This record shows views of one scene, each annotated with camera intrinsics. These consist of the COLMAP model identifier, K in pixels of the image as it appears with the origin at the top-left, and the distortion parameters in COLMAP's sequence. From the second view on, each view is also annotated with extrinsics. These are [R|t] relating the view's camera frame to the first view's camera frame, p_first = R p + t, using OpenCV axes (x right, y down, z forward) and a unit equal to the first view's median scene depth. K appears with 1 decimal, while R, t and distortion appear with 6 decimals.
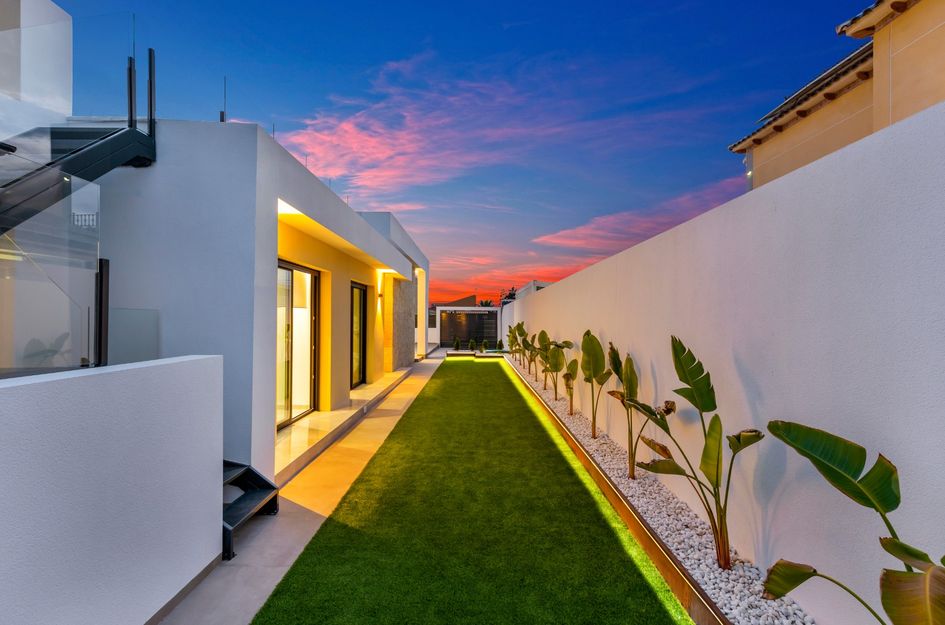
lens RADIAL K [[427.1, 0, 474.3], [0, 427.1, 314.3], [0, 0, 1]] dist [0.000701, 0.005944]
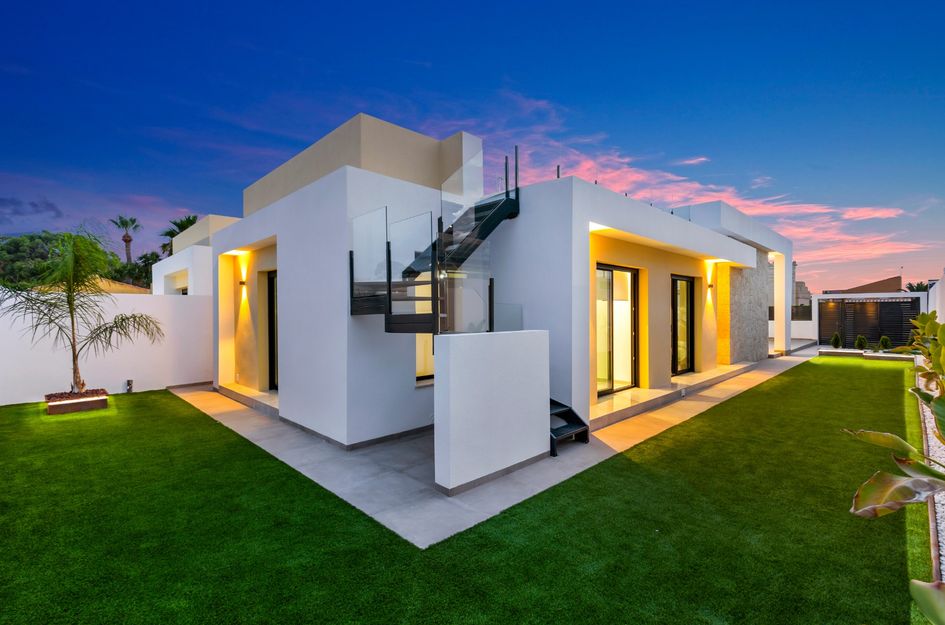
lens RADIAL K [[427.1, 0, 474.3], [0, 427.1, 314.3], [0, 0, 1]] dist [0.000701, 0.005944]
pose [[0.700983, -0.006367, -0.713150, 0.230687], [0.017036, 0.999824, 0.007819, 0.010055], [0.712975, -0.017631, 0.700968, -0.210657]]
